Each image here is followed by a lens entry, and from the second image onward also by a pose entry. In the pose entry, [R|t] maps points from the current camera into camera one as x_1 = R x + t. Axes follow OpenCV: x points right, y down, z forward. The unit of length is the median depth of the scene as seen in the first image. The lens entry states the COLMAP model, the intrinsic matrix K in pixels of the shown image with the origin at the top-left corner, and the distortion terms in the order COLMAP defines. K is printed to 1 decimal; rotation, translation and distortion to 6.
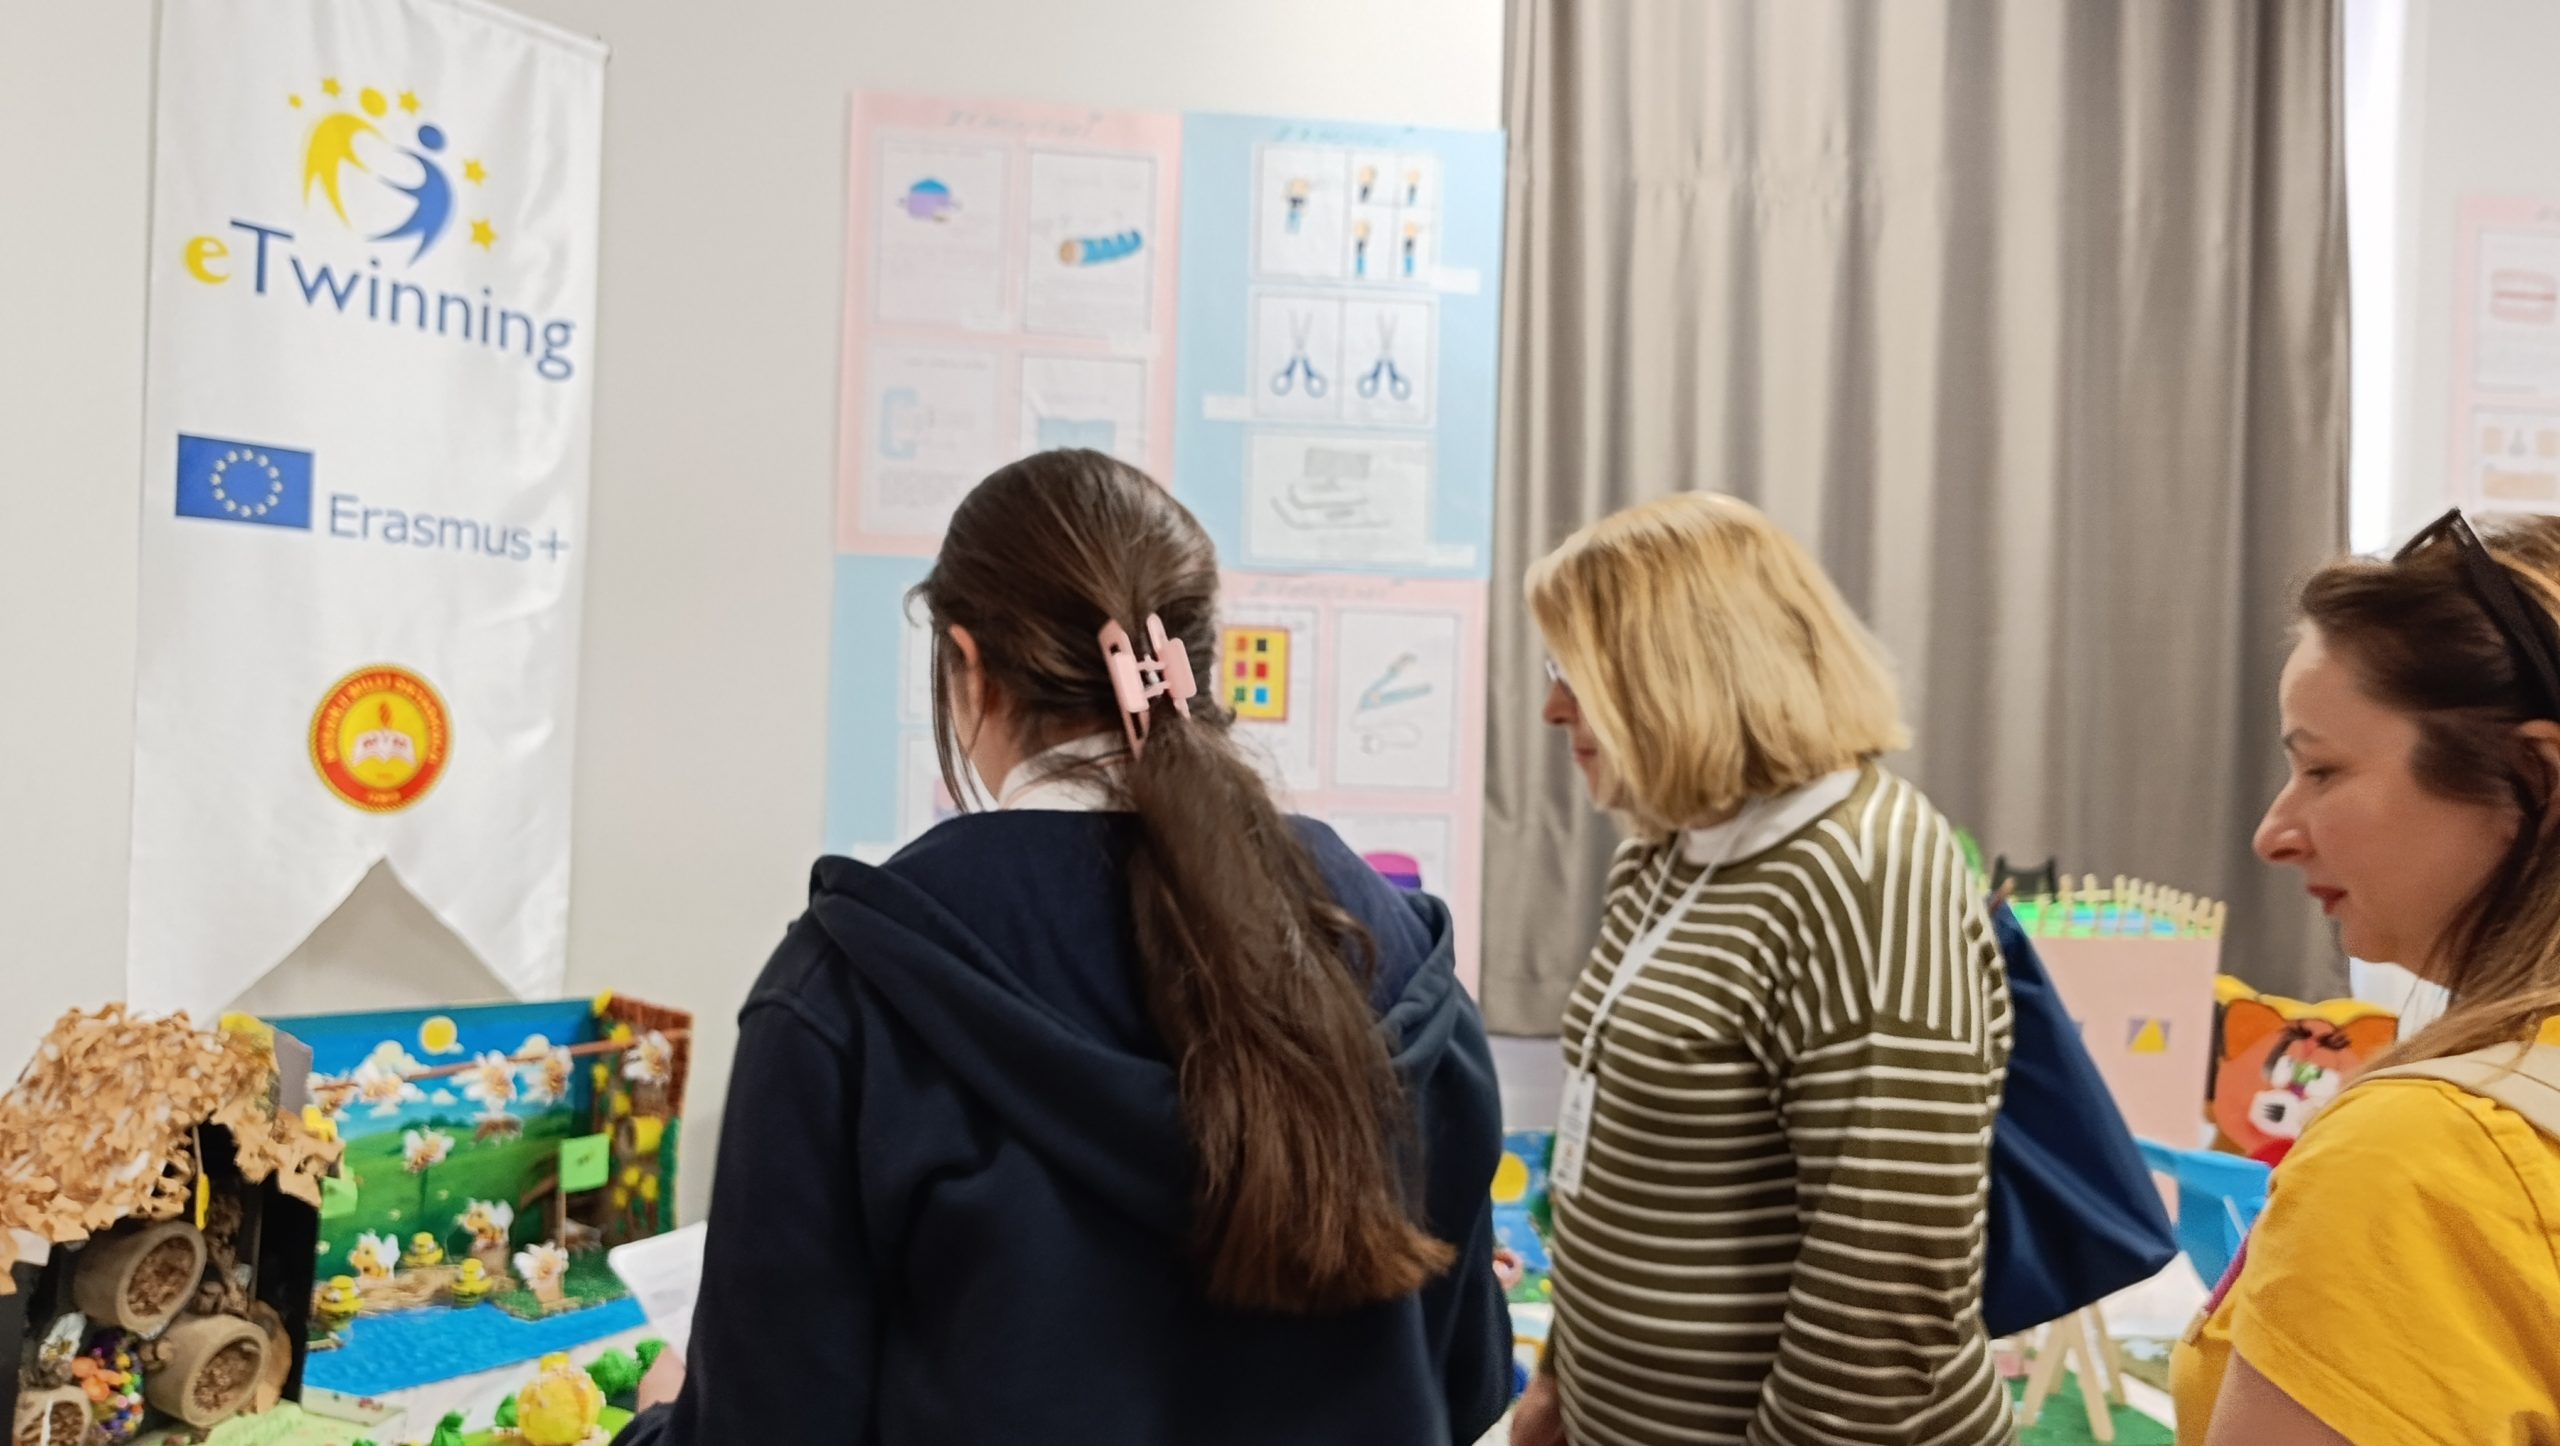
lens RADIAL K [[1844.6, 0, 1278.6], [0, 1844.6, 718.9], [0, 0, 1]] dist [-0.005711, -0.000791]
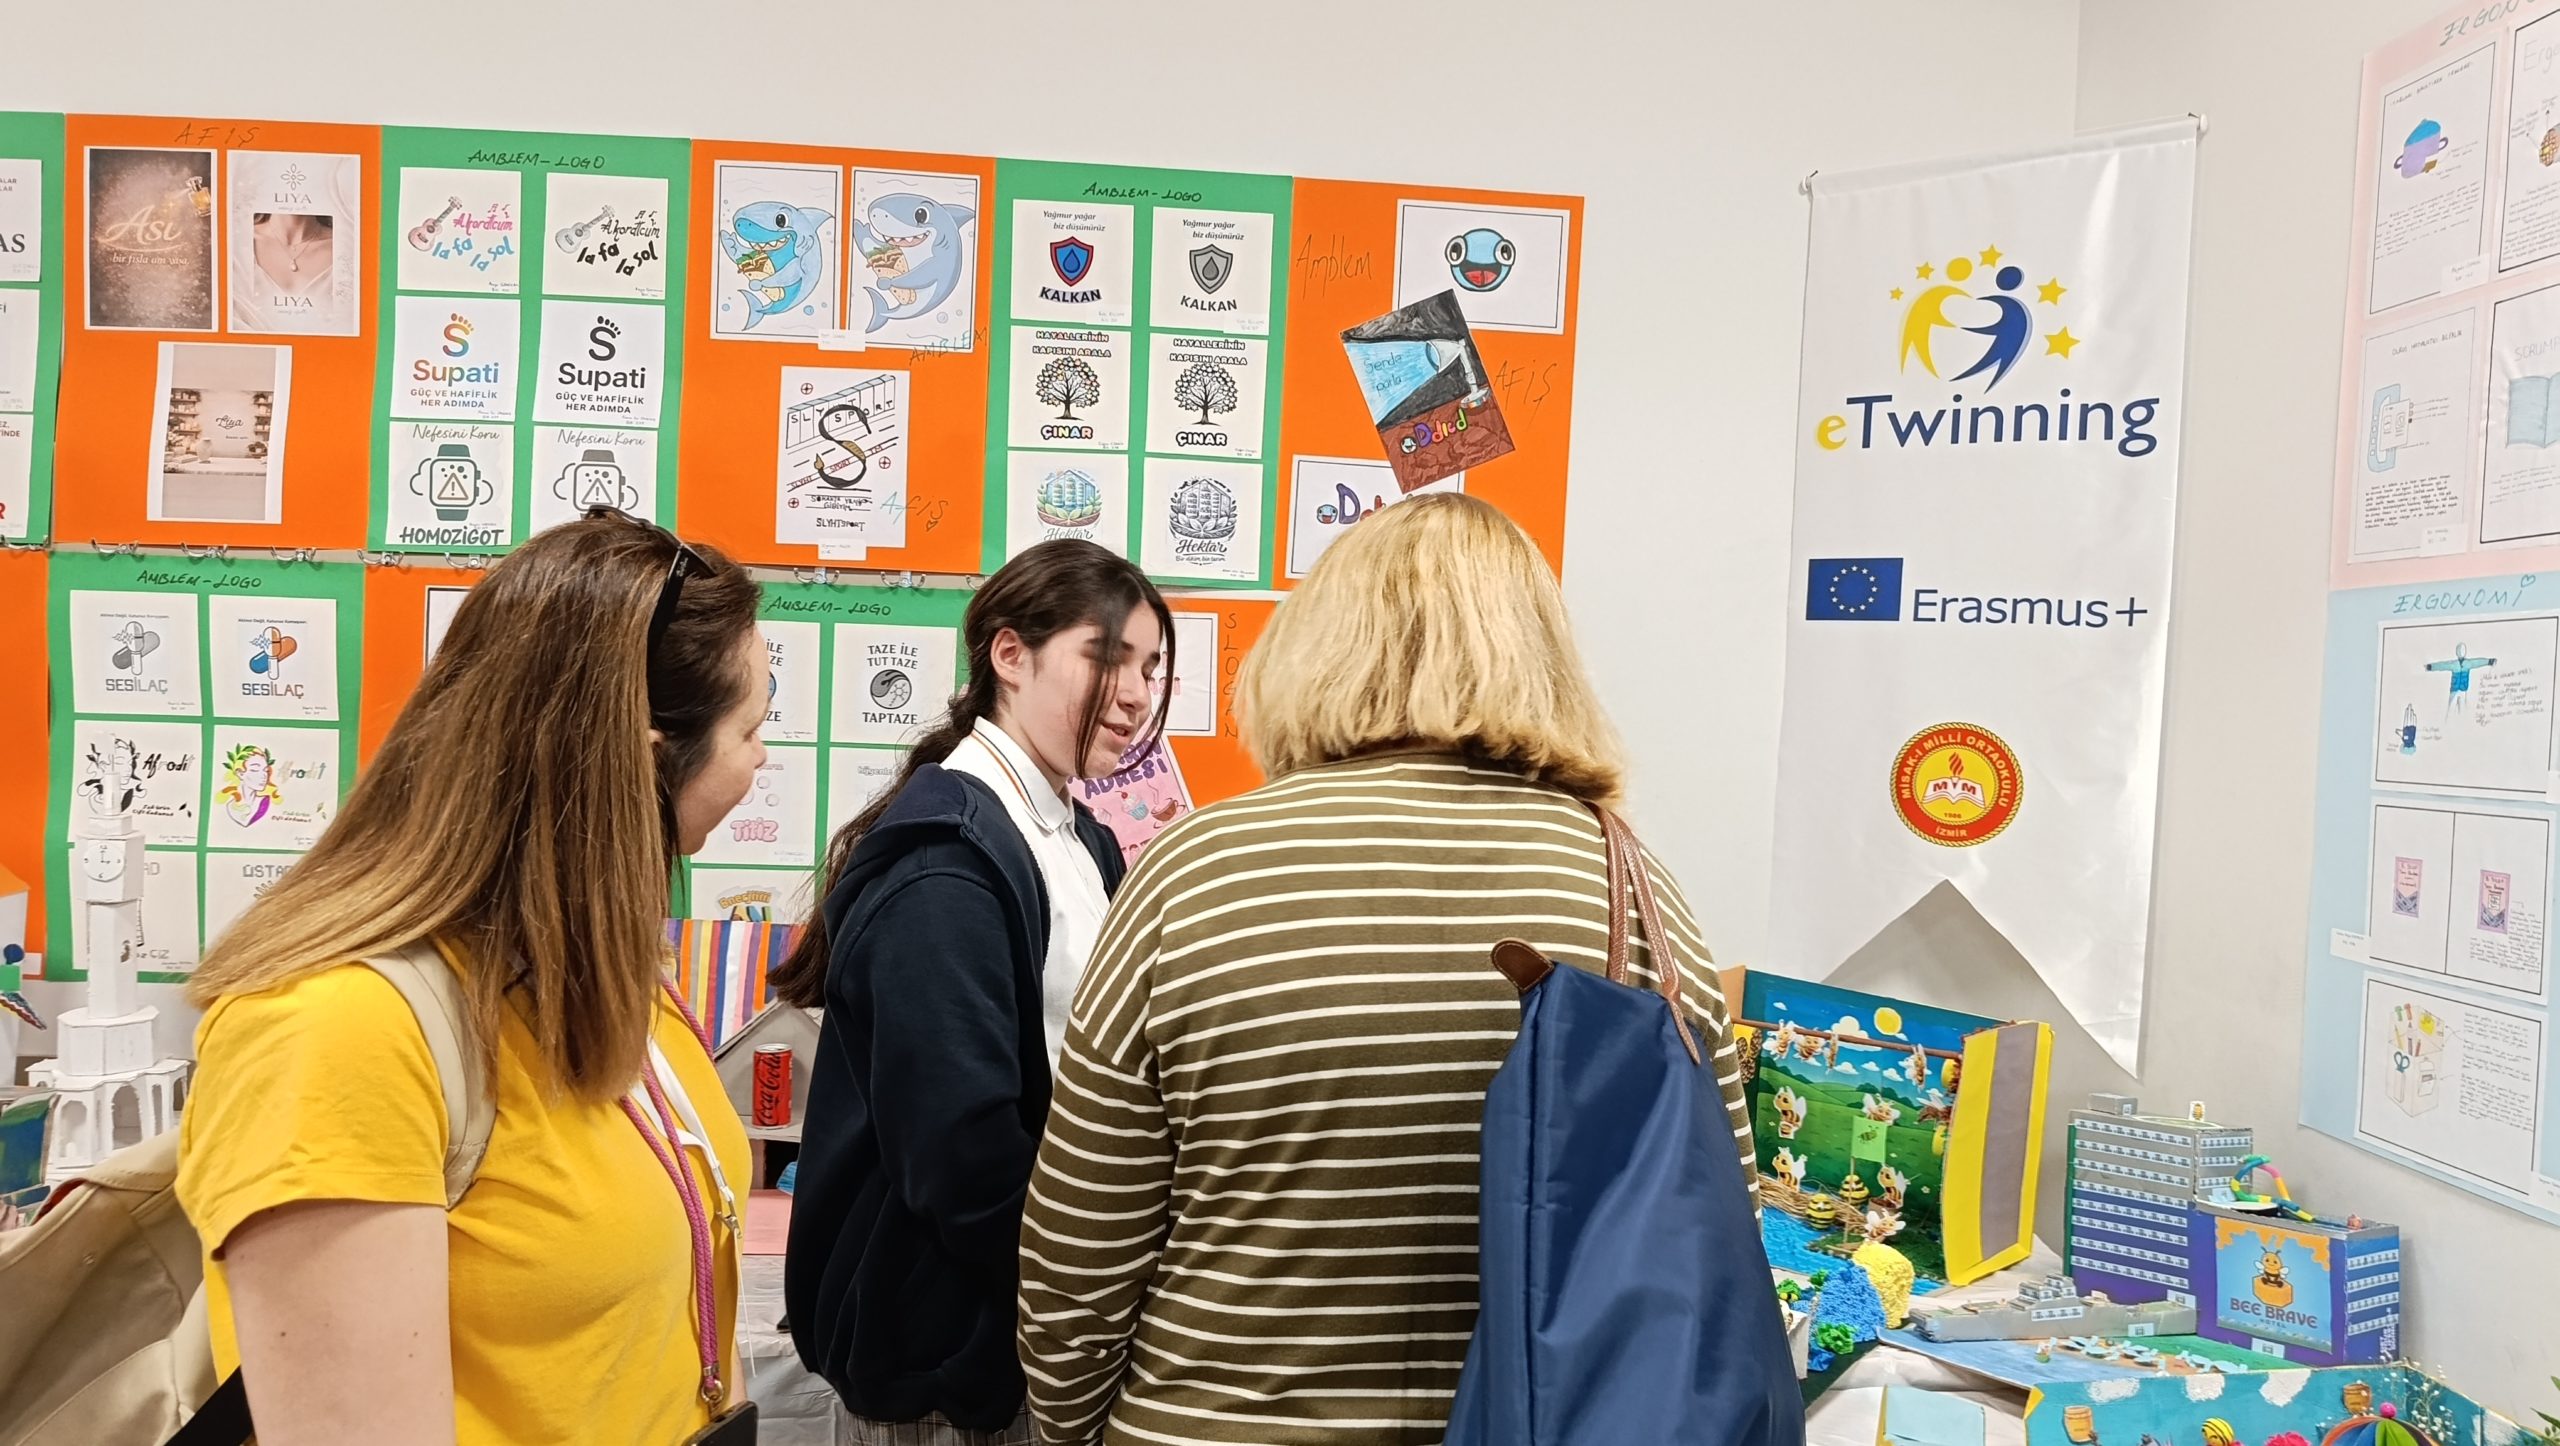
lens RADIAL K [[1797.3, 0, 1288.3], [0, 1797.3, 726.6], [0, 0, 1]] dist [0.064412, -0.002604]
pose [[-0.074574, -0.021222, -0.996990, 0.732356], [-0.049843, 0.998603, -0.017528, 0.015400], [0.995969, 0.048385, -0.075528, 0.638737]]
